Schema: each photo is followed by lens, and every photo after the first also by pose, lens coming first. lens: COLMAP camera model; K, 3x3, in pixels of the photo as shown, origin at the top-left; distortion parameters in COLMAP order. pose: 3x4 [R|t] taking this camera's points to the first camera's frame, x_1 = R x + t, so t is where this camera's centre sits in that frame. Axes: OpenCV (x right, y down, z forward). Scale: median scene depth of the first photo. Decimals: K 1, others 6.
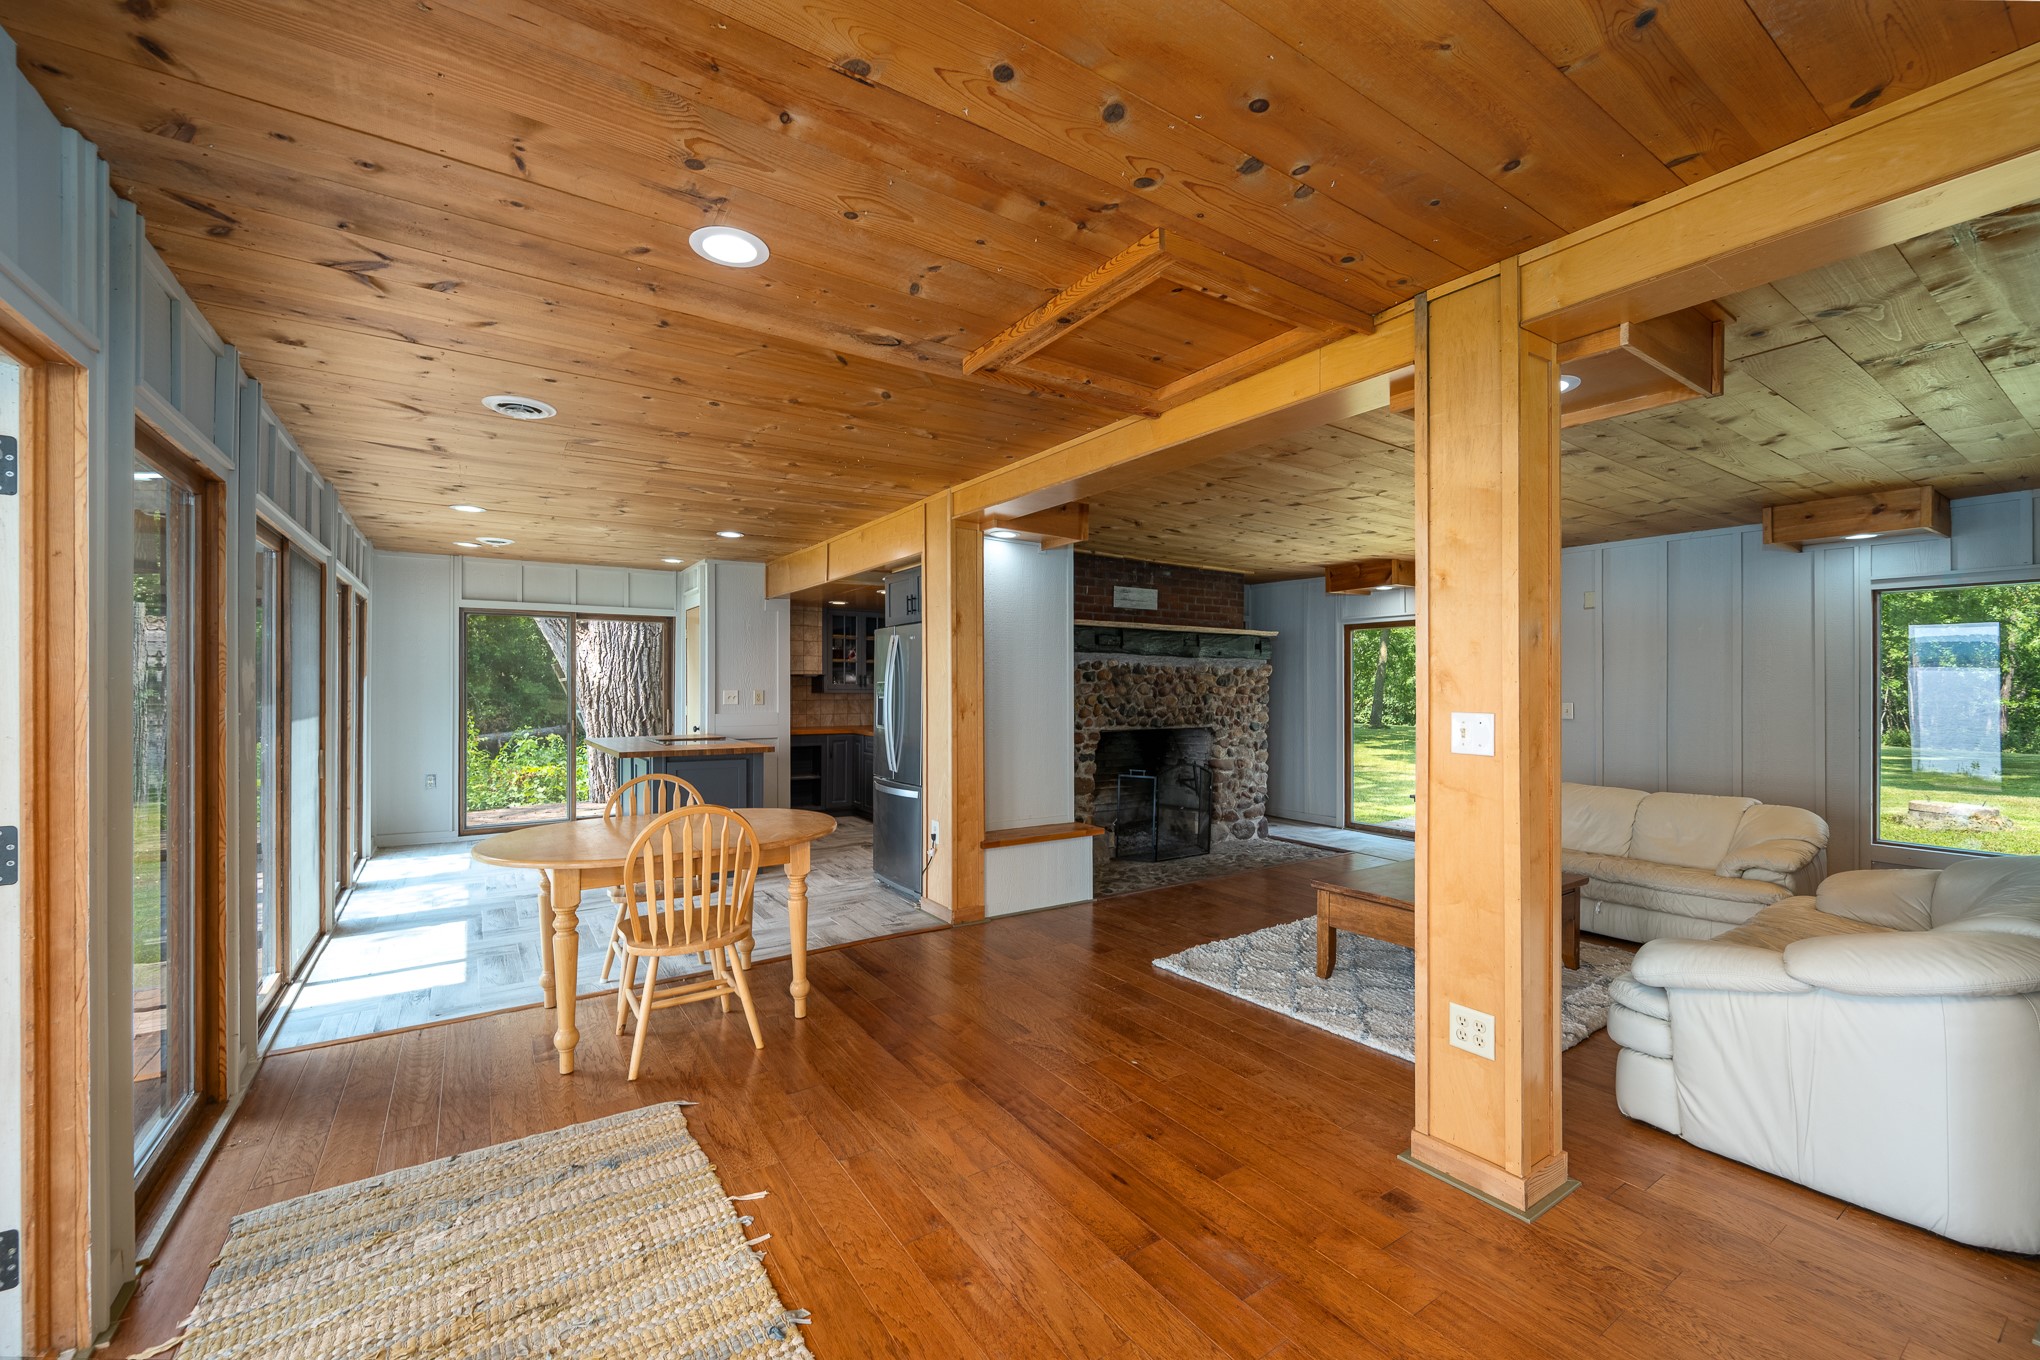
lens RADIAL K [[817.7, 0, 1028.9], [0, 817.7, 689.4], [0, 0, 1]] dist [-0.003578, -0.000167]
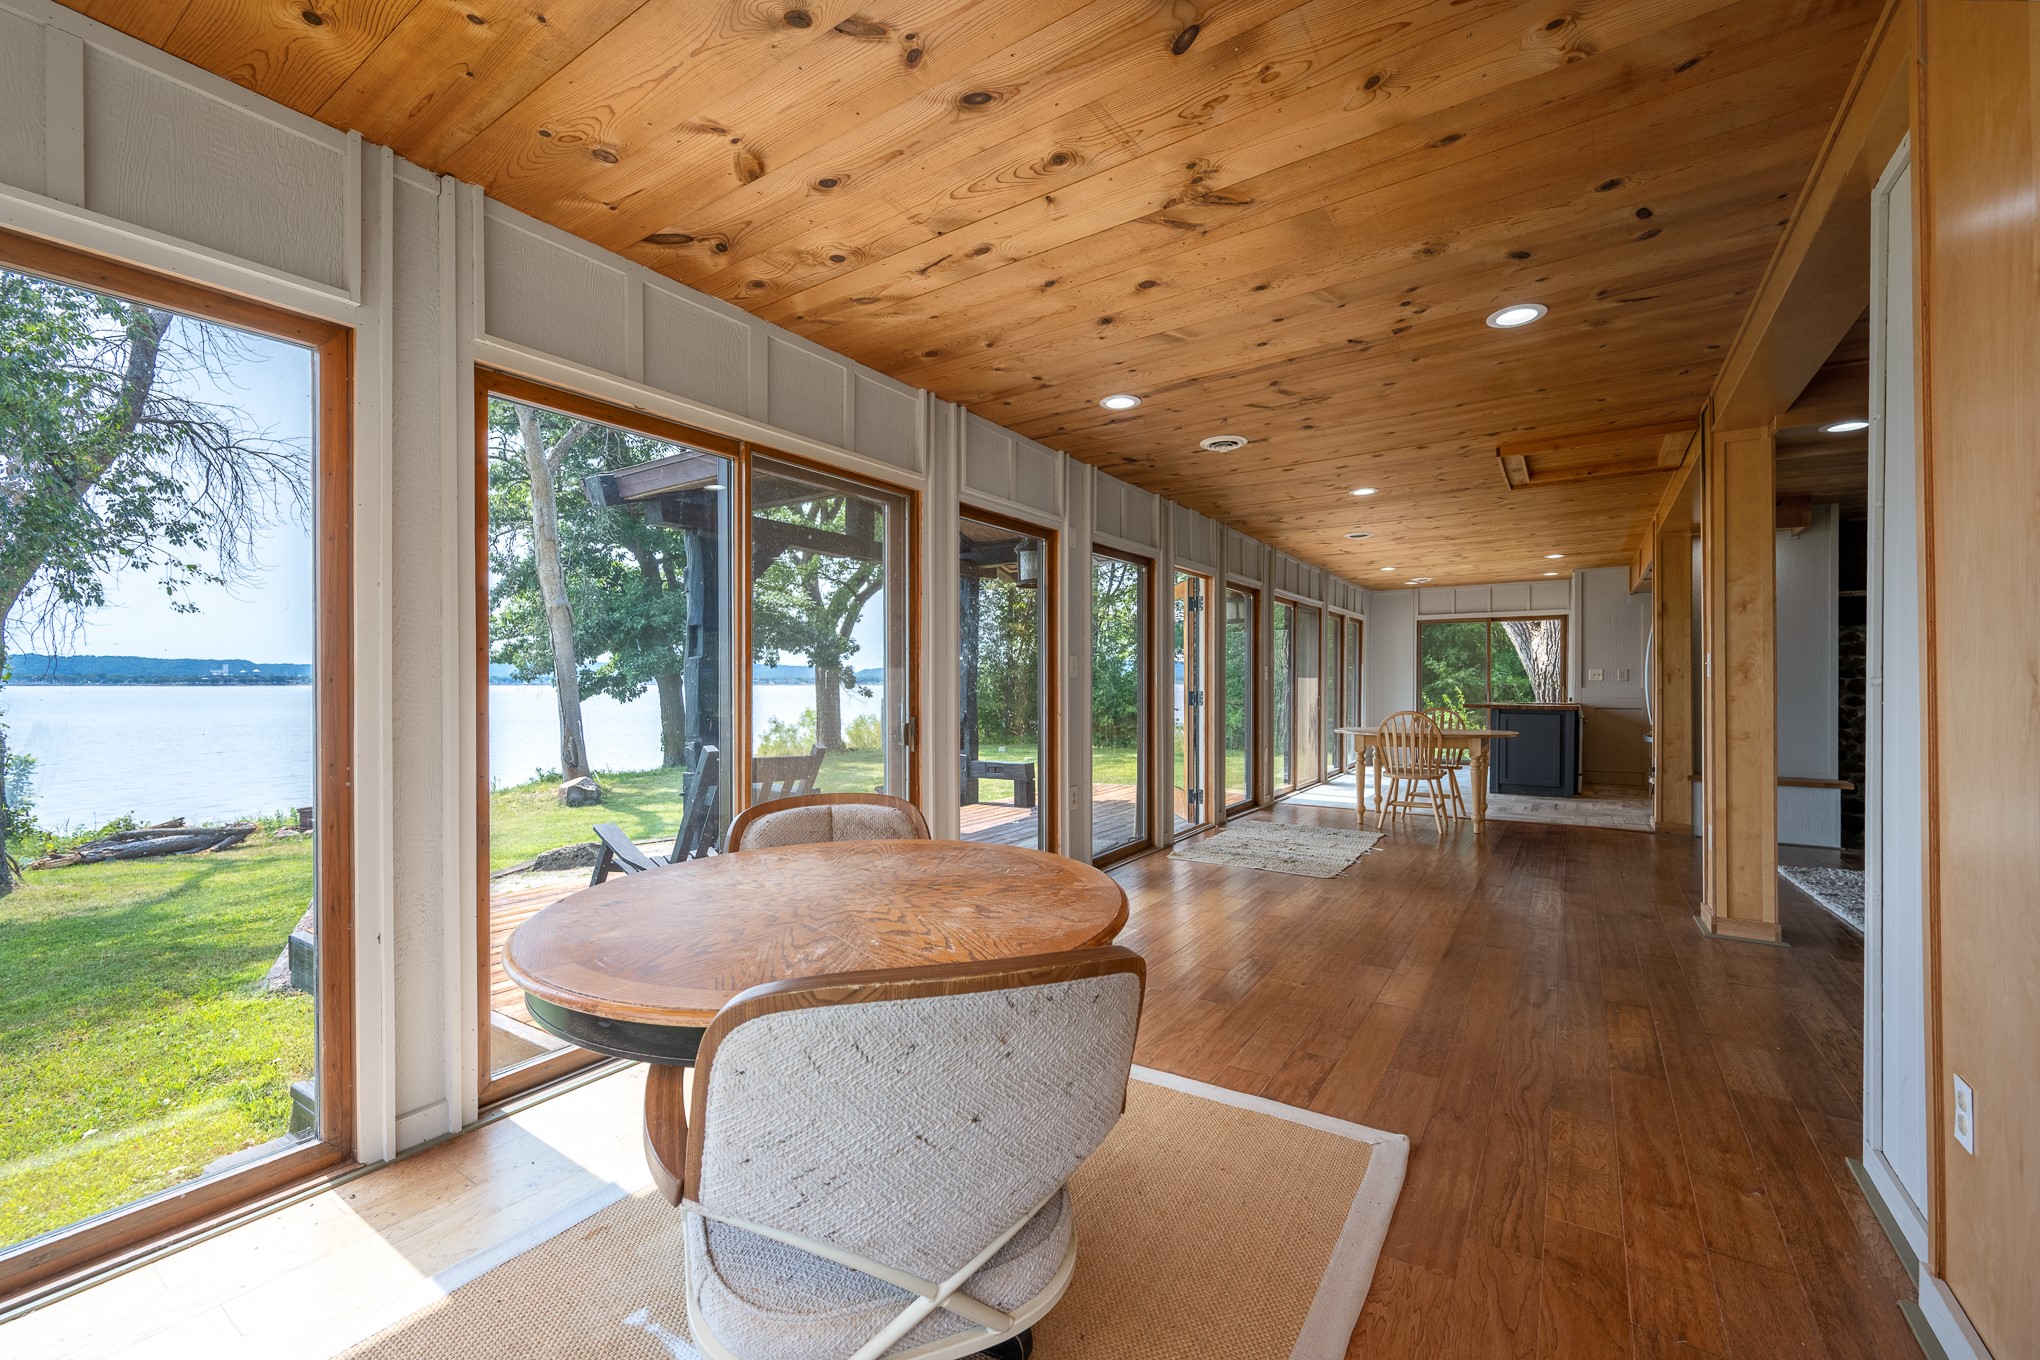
lens RADIAL K [[817.7, 0, 1032.9], [0, 817.7, 686.7], [0, 0, 1]] dist [-0.003578, -0.000167]
pose [[0.361609, 0.002648, -0.932326, 0.659931], [-0.005879, 0.999983, 0.000560, 0.042151], [0.932311, 0.005279, 0.361618, -0.378022]]
